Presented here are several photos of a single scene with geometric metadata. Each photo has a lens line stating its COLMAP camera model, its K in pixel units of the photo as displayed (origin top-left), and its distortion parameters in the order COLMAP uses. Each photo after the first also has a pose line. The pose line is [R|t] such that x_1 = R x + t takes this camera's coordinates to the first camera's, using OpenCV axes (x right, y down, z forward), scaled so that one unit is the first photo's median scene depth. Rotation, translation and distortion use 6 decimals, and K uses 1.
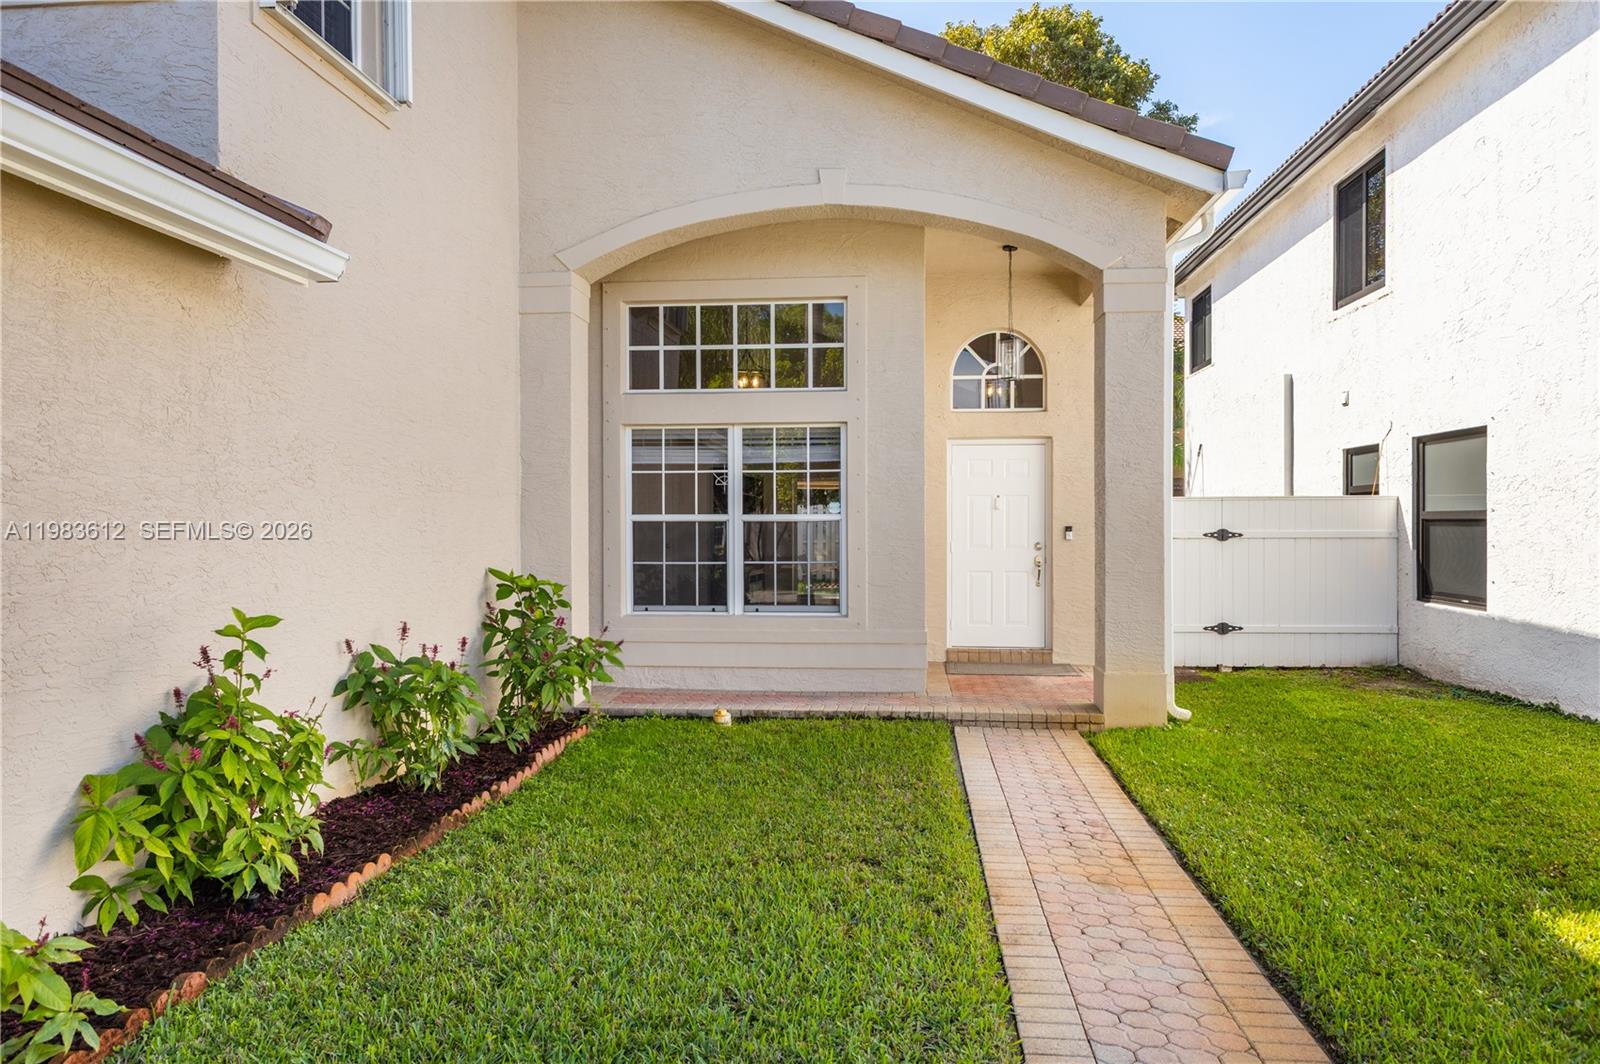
lens RADIAL K [[1075.9, 0, 807.4], [0, 1075.9, 534.9], [0, 0, 1]] dist [0.018357, -0.007467]
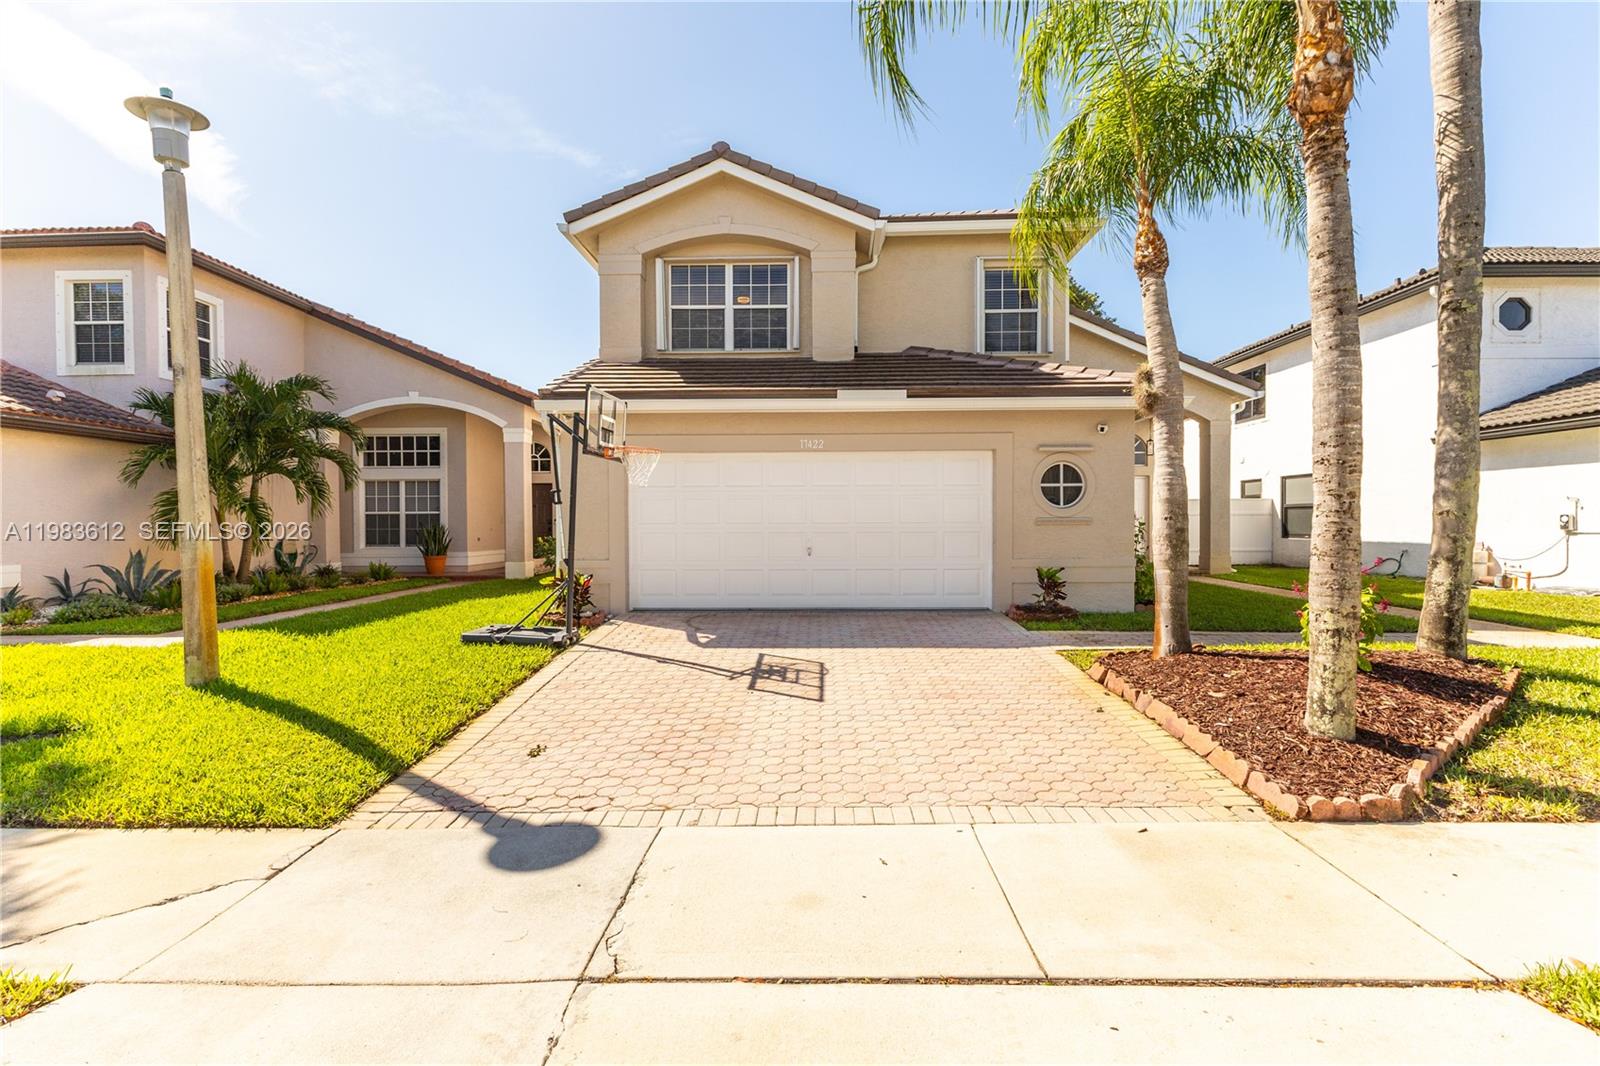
lens RADIAL K [[689.3, 0, 804.4], [0, 689.3, 541.2], [0, 0, 1]] dist [0.012157, -0.000083]
pose [[0.994885, -0.007361, 0.100747, 0.785369], [0.006072, 0.999896, 0.013095, 0.040398], [-0.100833, -0.012417, 0.994826, -0.884596]]
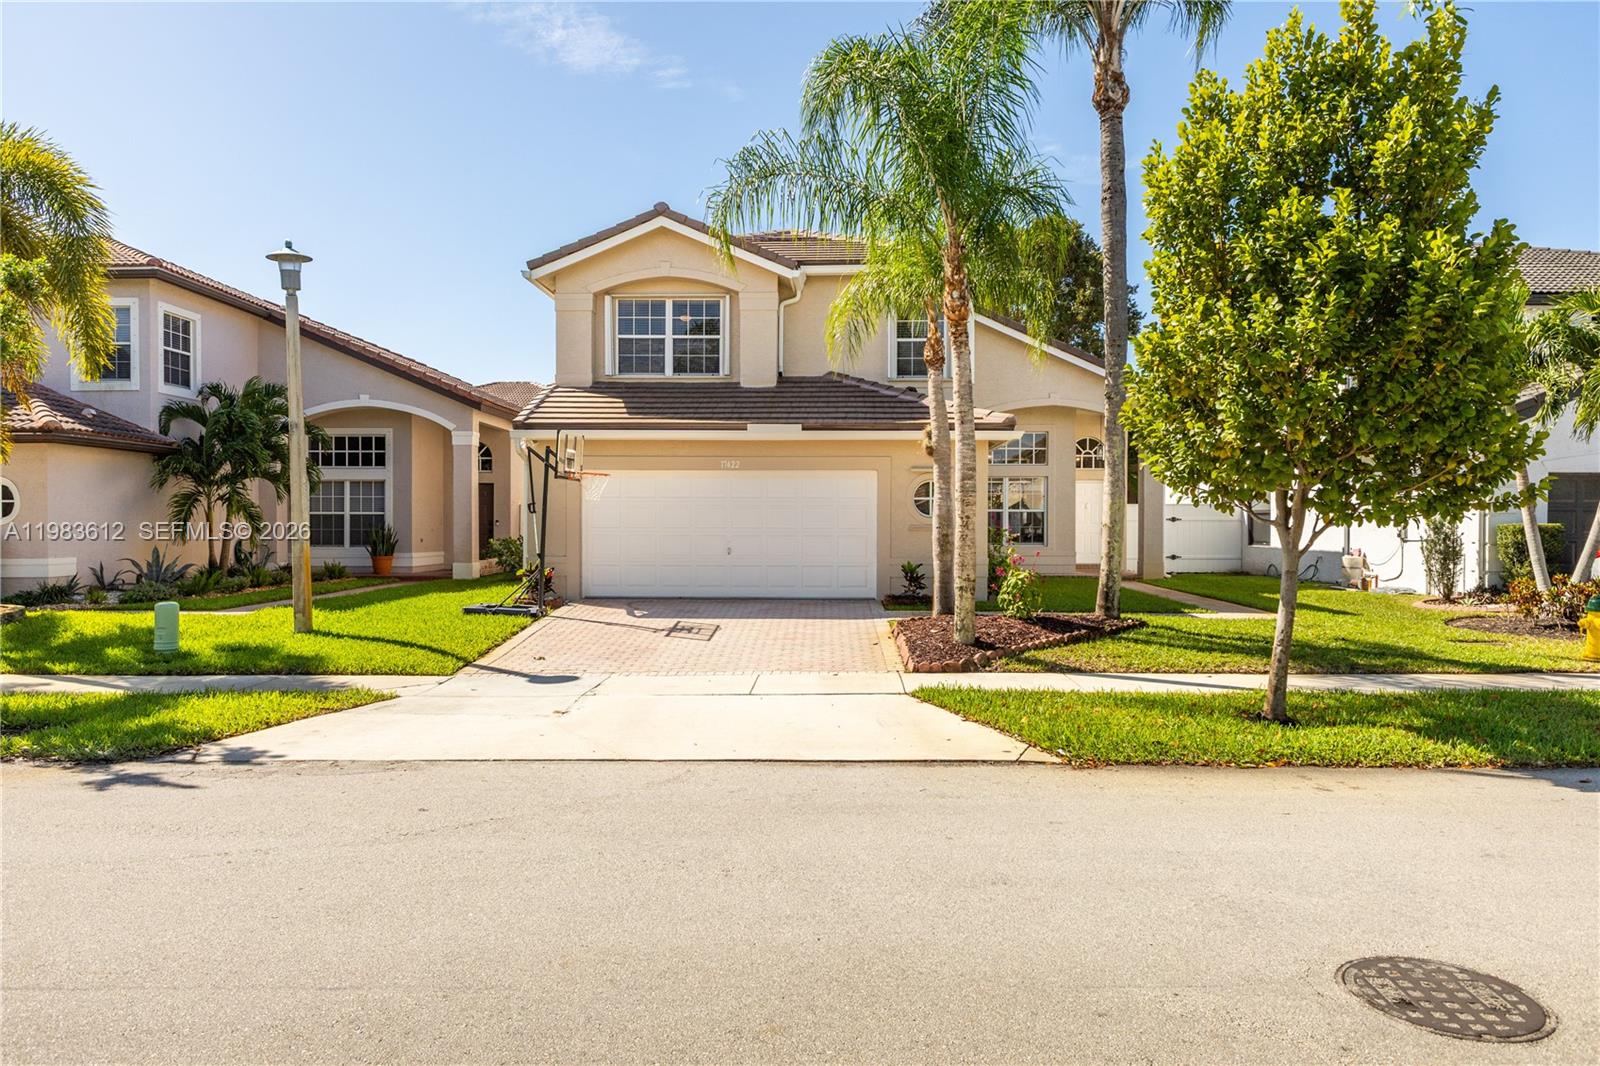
lens RADIAL K [[956.6, 0, 790.4], [0, 956.6, 539.4], [0, 0, 1]] dist [0.025965, 0.000545]
pose [[0.995903, 0.001028, 0.090420, 0.846199], [-0.001370, 0.999992, 0.003729, 0.041498], [-0.090416, -0.003837, 0.995897, -1.569889]]
